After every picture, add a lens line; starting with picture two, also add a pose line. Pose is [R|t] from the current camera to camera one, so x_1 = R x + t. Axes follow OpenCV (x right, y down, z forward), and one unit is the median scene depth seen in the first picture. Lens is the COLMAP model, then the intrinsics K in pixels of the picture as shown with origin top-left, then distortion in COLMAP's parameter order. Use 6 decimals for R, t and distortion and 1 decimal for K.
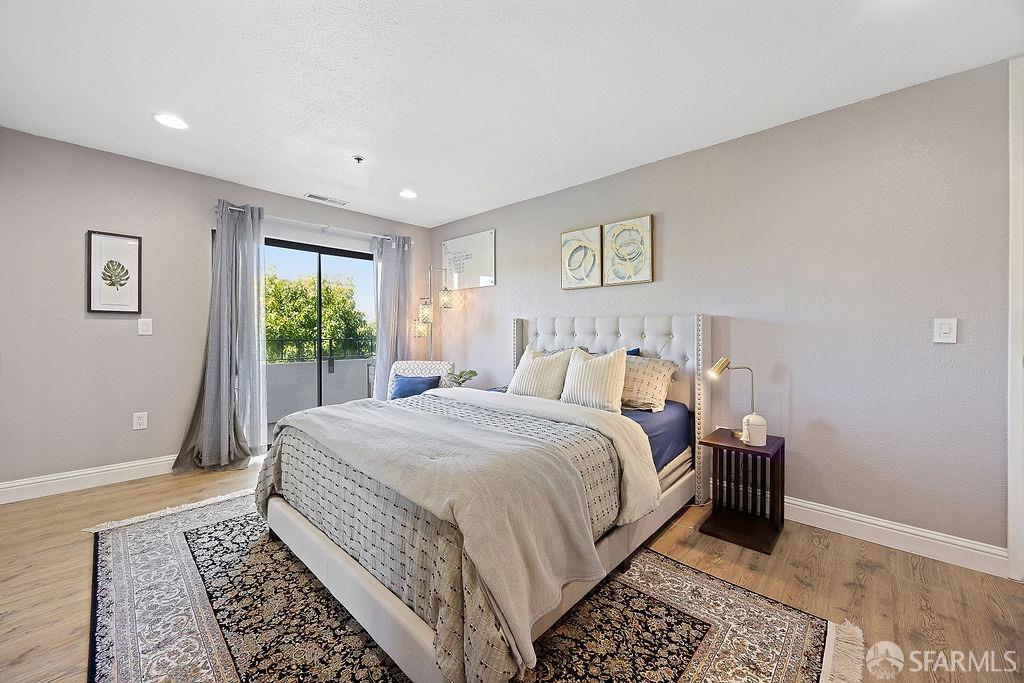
lens RADIAL K [[393.6, 0, 500.5], [0, 393.6, 317.1], [0, 0, 1]] dist [-0.003280, -0.000086]
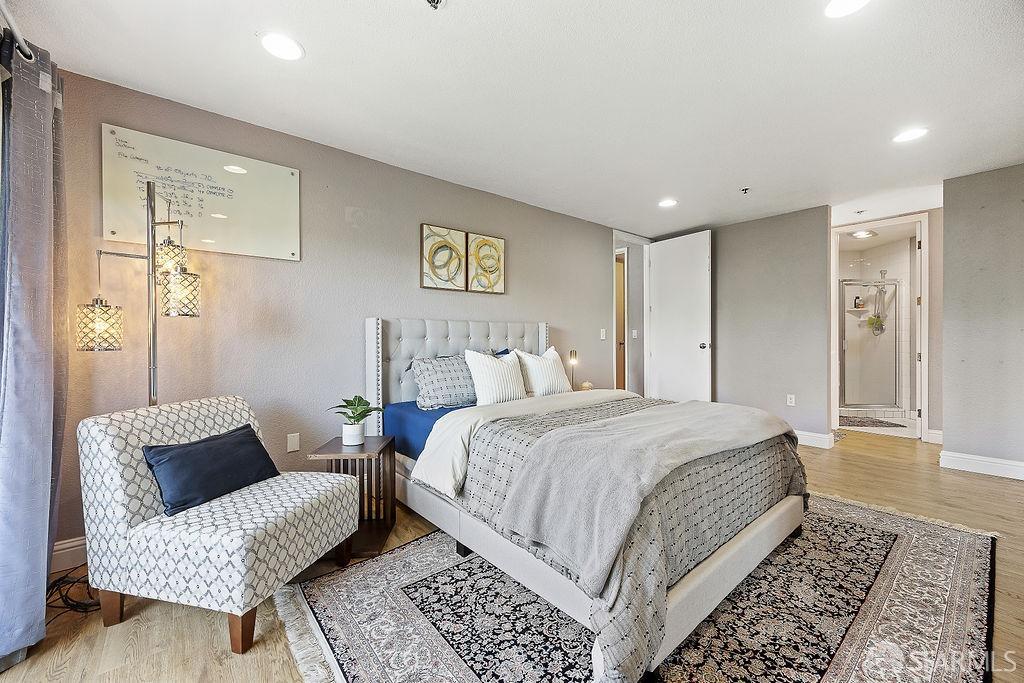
lens RADIAL K [[393.6, 0, 515.6], [0, 393.6, 335.4], [0, 0, 1]] dist [-0.003280, -0.000086]
pose [[0.117540, -0.007693, 0.993038, -1.434040], [-0.038535, 0.999182, 0.012301, 0.039151], [-0.992320, -0.039713, 0.117147, 1.391390]]
